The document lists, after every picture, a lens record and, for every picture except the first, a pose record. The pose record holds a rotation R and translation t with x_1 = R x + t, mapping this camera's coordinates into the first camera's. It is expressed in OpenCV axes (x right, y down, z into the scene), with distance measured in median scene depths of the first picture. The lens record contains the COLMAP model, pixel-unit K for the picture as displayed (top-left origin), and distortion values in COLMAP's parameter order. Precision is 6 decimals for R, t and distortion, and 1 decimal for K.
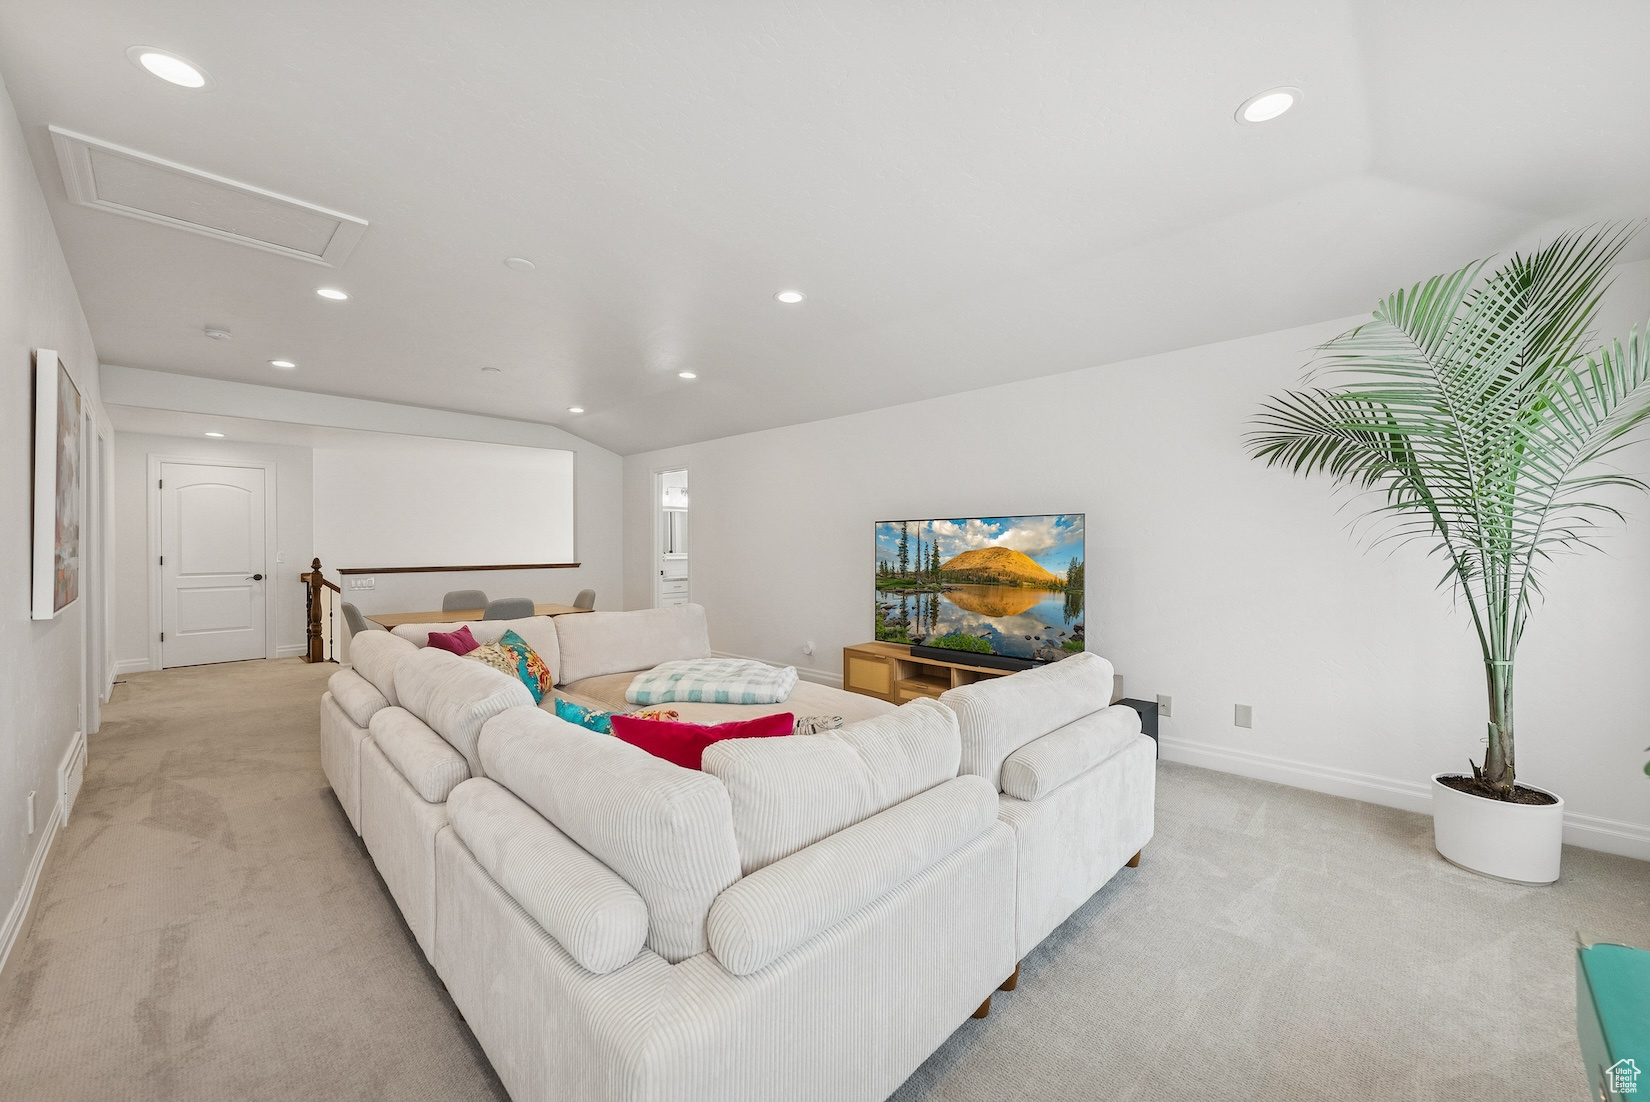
lens RADIAL K [[643.8, 0, 825.0], [0, 643.8, 551.0], [0, 0, 1]] dist [0.000986, 0.000093]
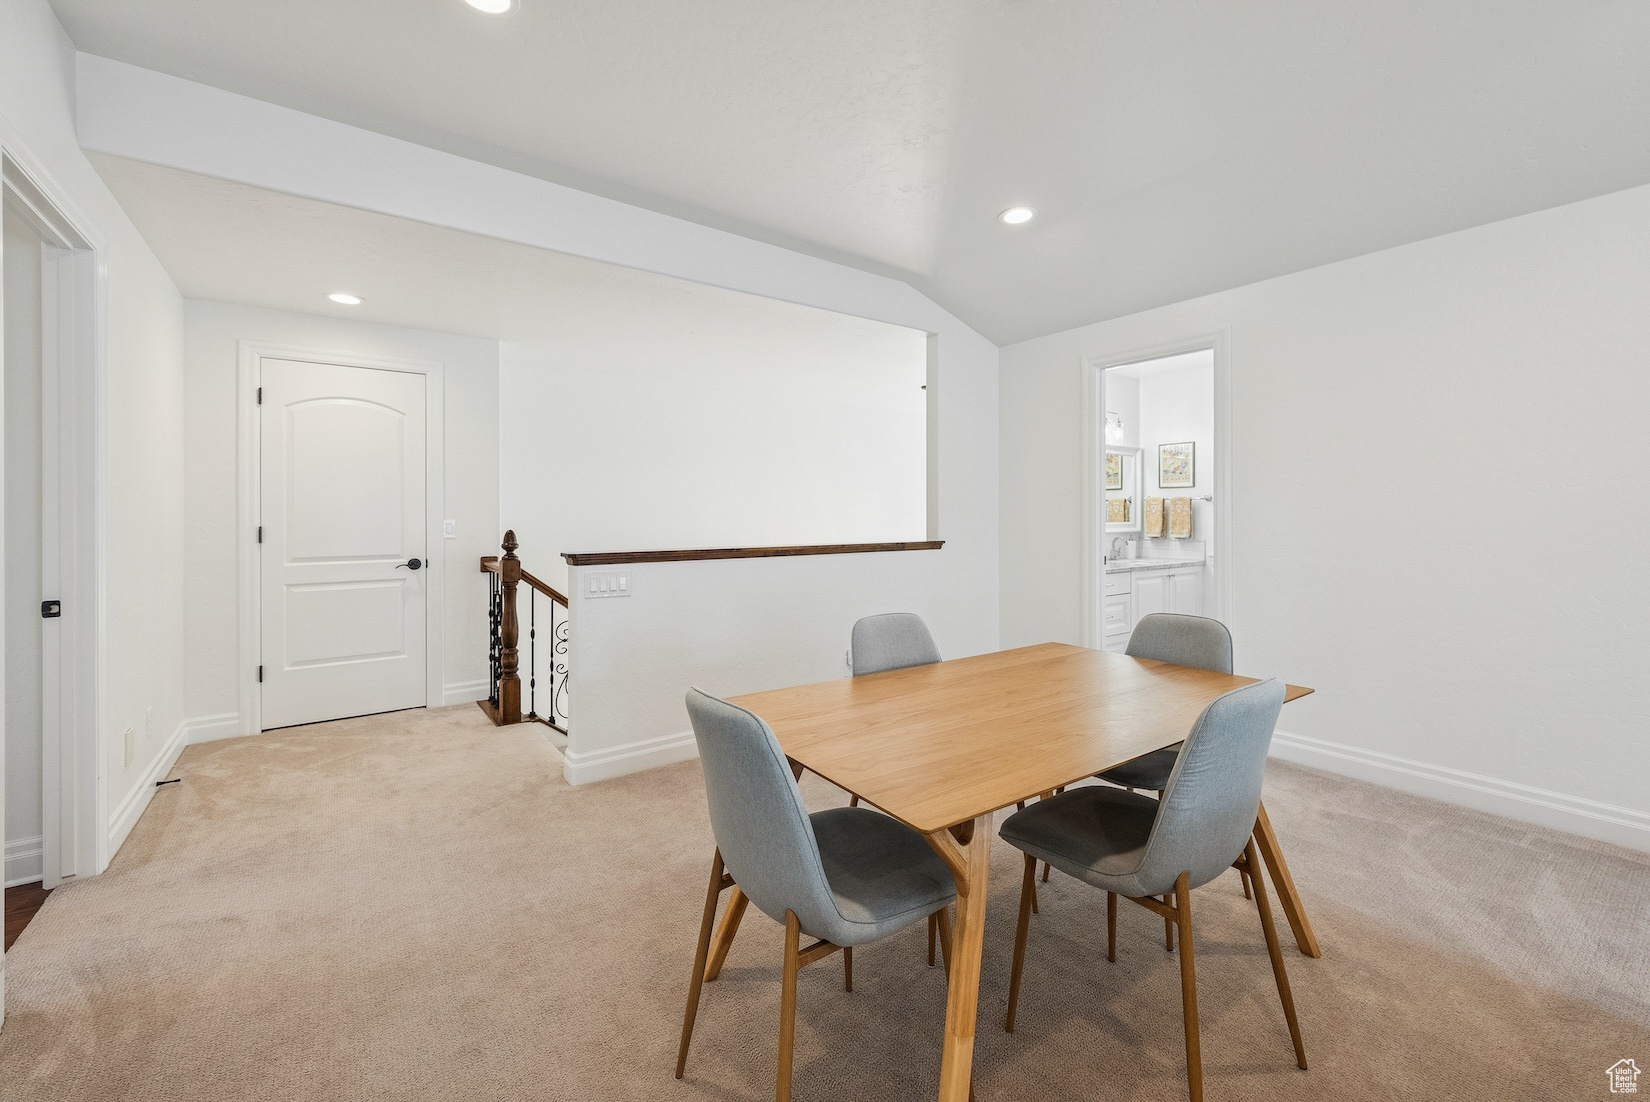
lens RADIAL K [[672.8, 0, 828.2], [0, 672.8, 519.8], [0, 0, 1]] dist [-0.001712, -0.000132]
pose [[0.986147, 0.001628, -0.165866, -0.425319], [-0.001804, 0.999998, -0.000913, 0.002069], [0.165864, 0.001199, 0.986148, 0.479323]]
